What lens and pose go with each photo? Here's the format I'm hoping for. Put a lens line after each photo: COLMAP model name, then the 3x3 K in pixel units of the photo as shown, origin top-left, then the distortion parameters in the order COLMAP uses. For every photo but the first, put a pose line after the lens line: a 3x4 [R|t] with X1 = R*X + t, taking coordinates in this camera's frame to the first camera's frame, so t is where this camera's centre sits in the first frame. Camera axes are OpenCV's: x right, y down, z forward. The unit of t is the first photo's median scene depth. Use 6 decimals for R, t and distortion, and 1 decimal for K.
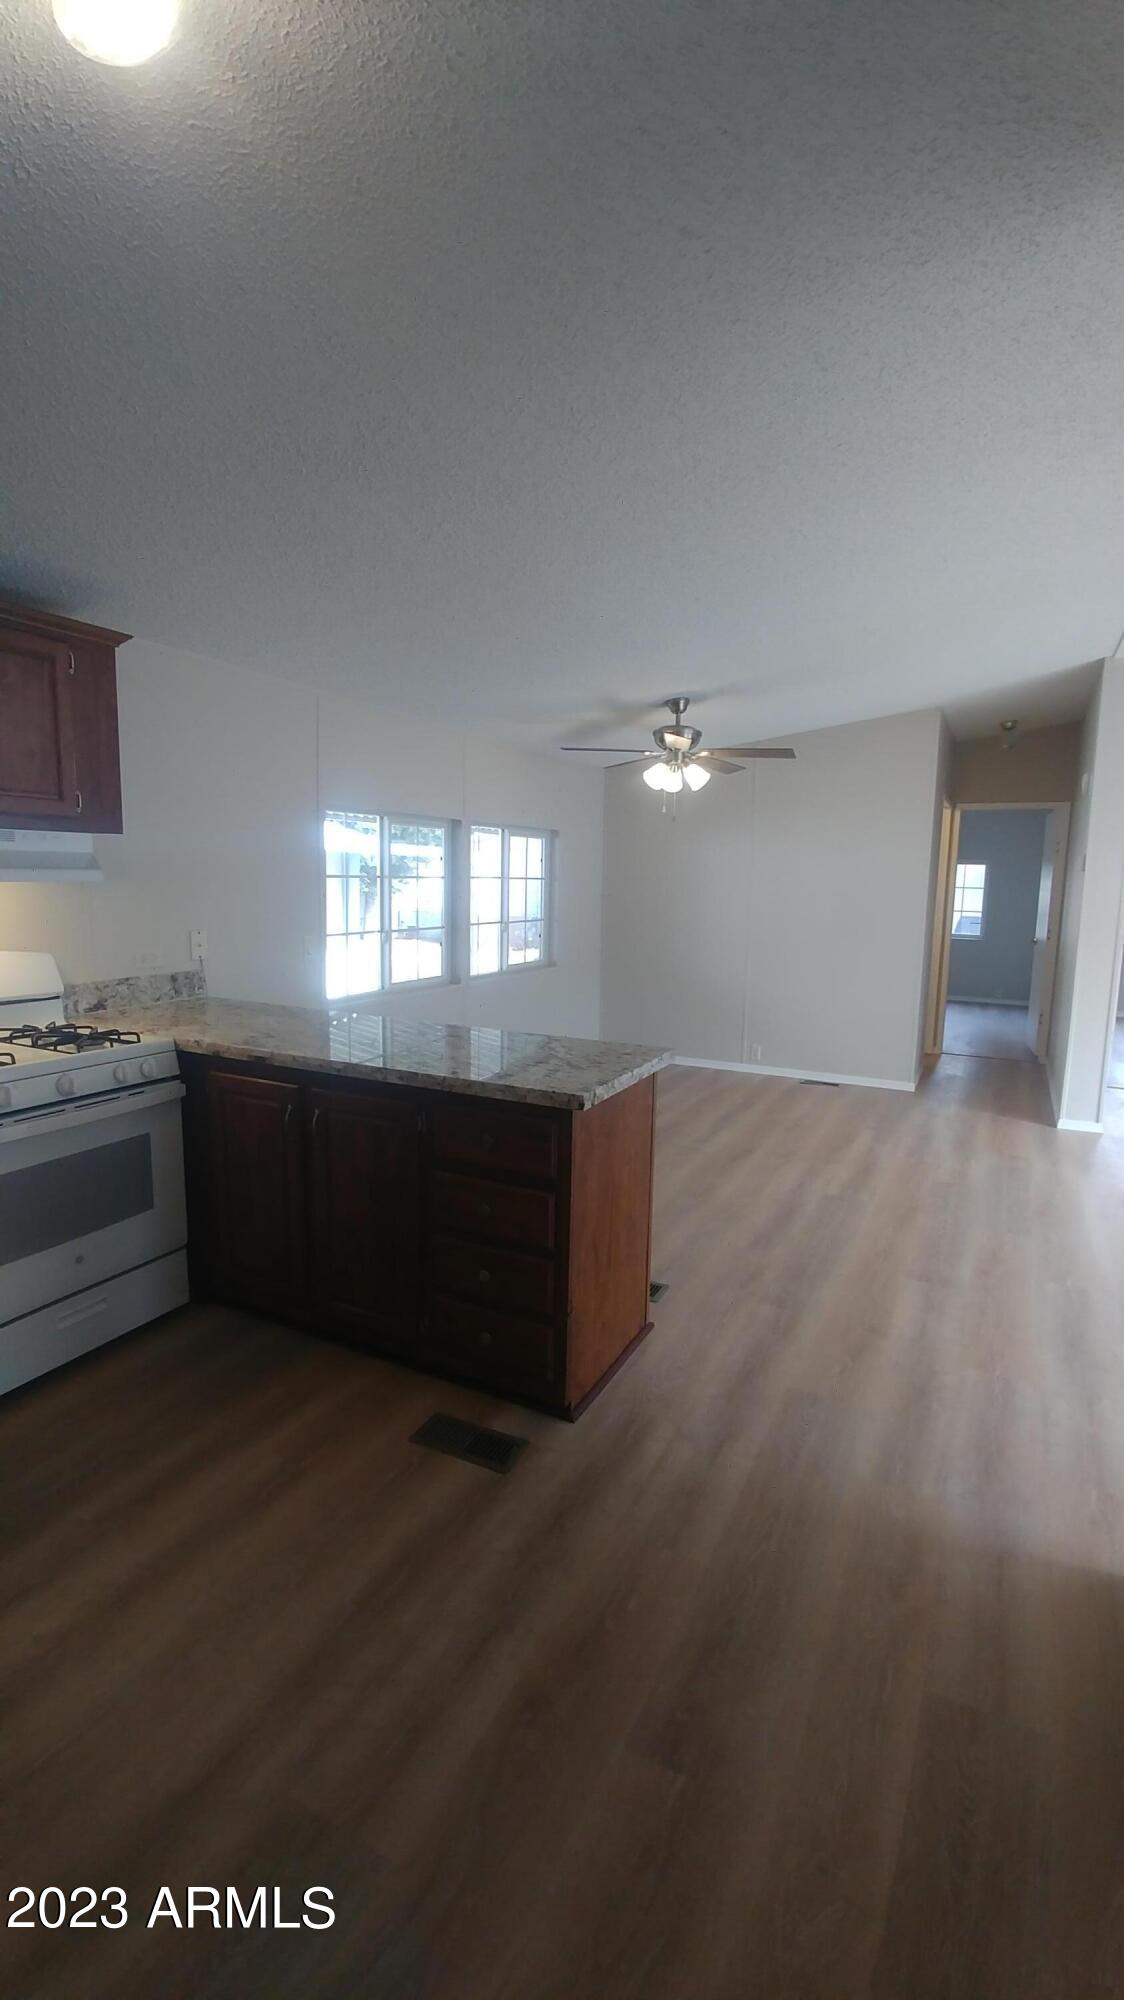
lens RADIAL K [[875.7, 0, 569.5], [0, 875.7, 1008.2], [0, 0, 1]] dist [-0.021314, 0.000631]
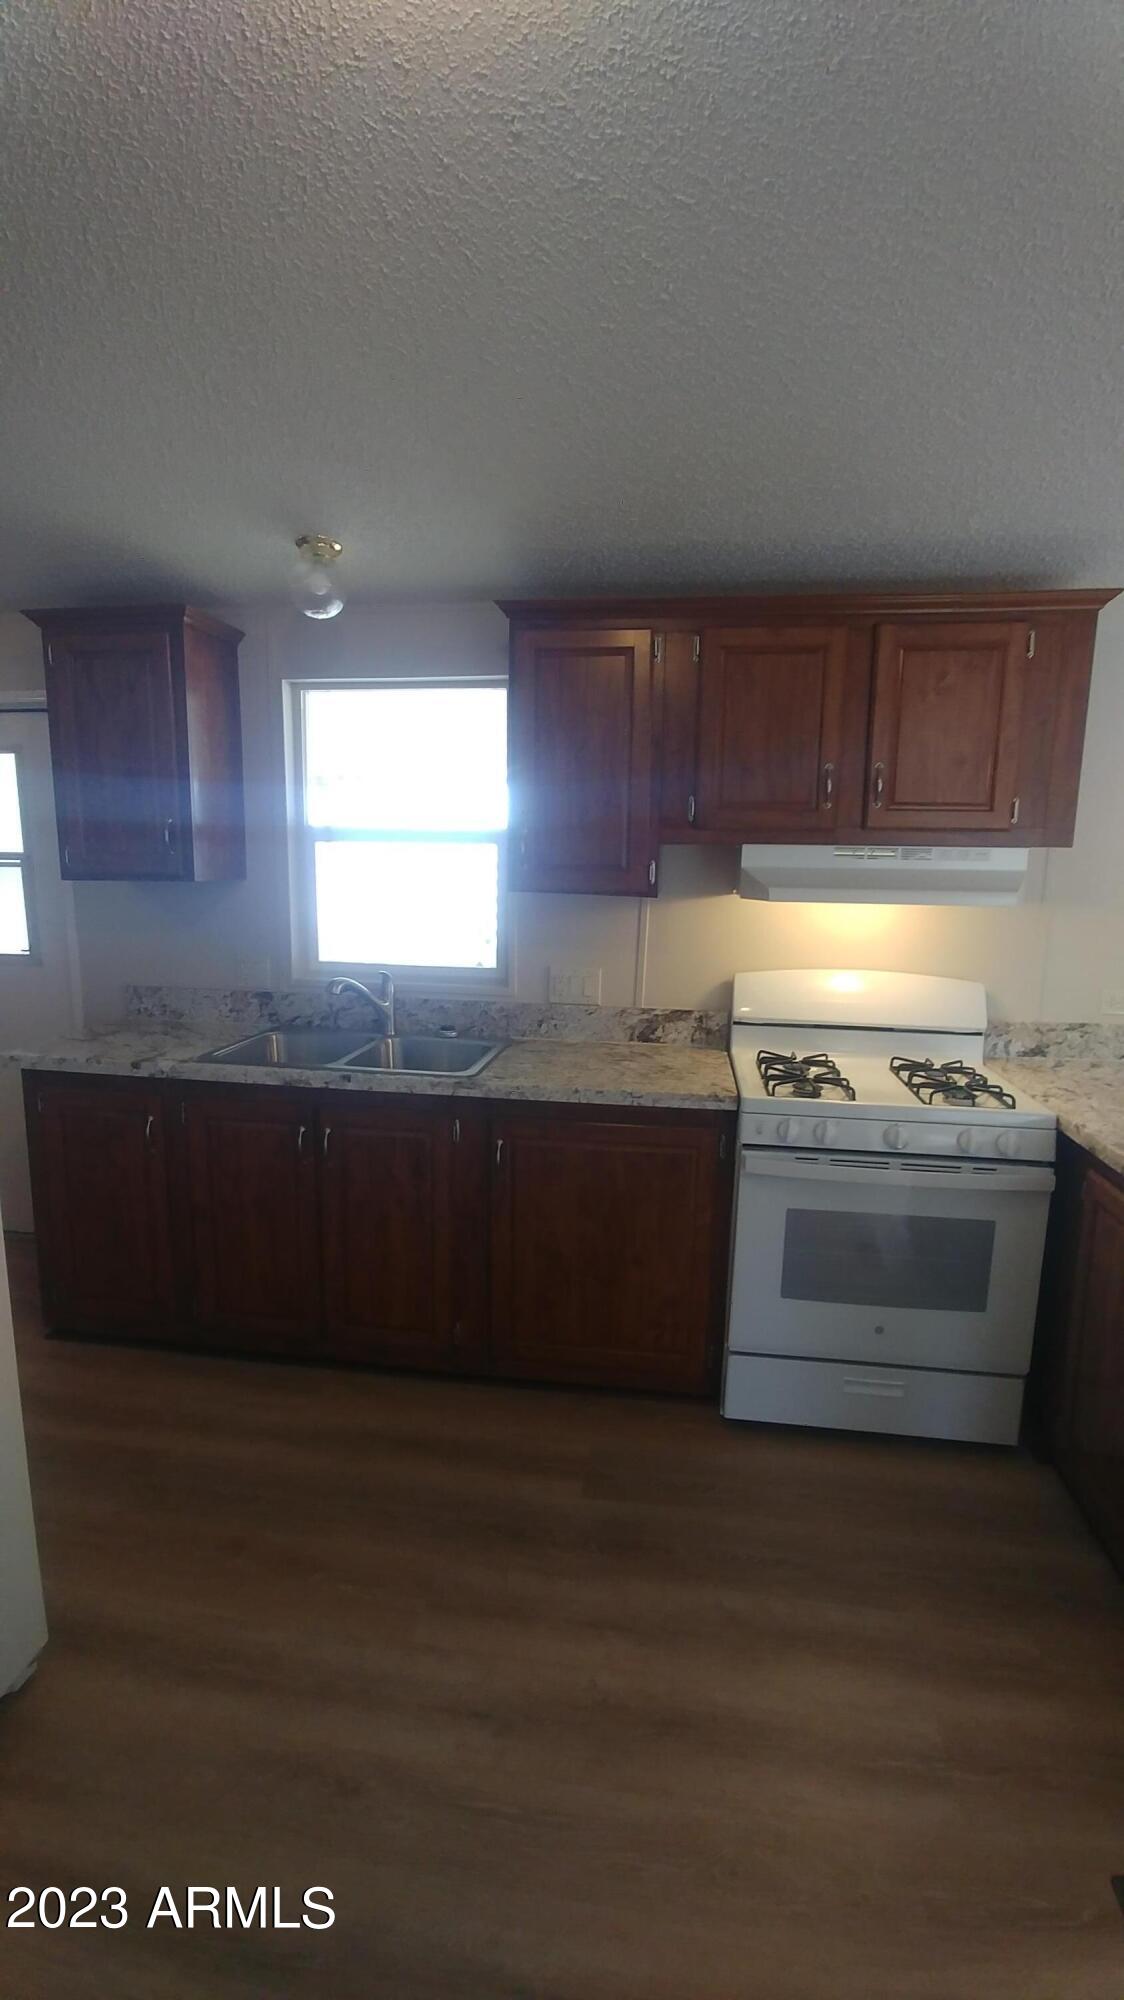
lens RADIAL K [[875.7, 0, 569.5], [0, 875.7, 1008.2], [0, 0, 1]] dist [-0.021314, 0.000631]
pose [[0.329232, 0.142240, -0.933474, 0.101553], [-0.149634, 0.983956, 0.097157, -0.064971], [0.932318, 0.107692, 0.345234, 0.317251]]
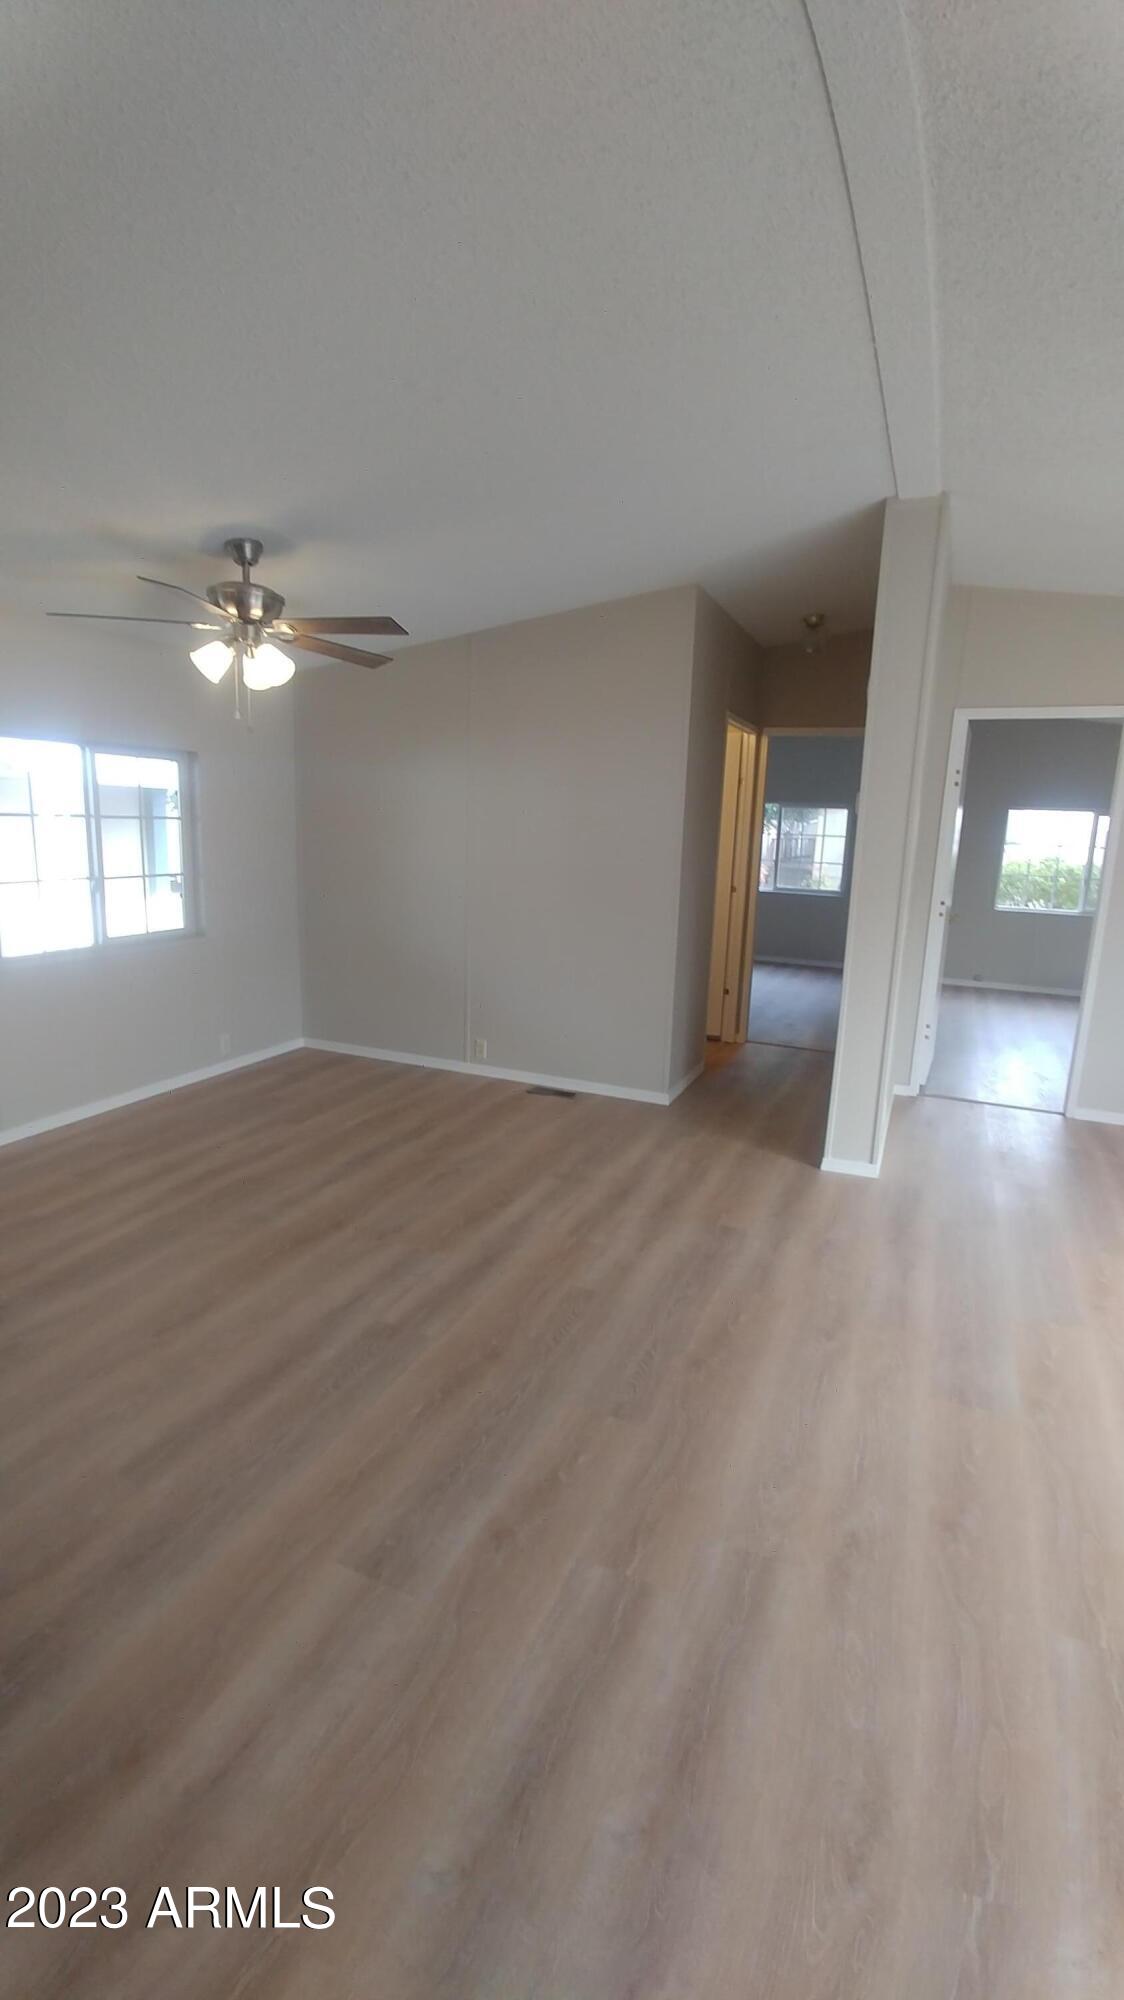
lens RADIAL K [[875.7, 0, 569.5], [0, 875.7, 1008.2], [0, 0, 1]] dist [-0.021314, 0.000631]
pose [[0.998075, 0.003962, 0.061900, 0.569107], [-0.008132, 0.997702, 0.067266, -0.087401], [-0.061491, -0.067640, 0.995813, 0.538155]]
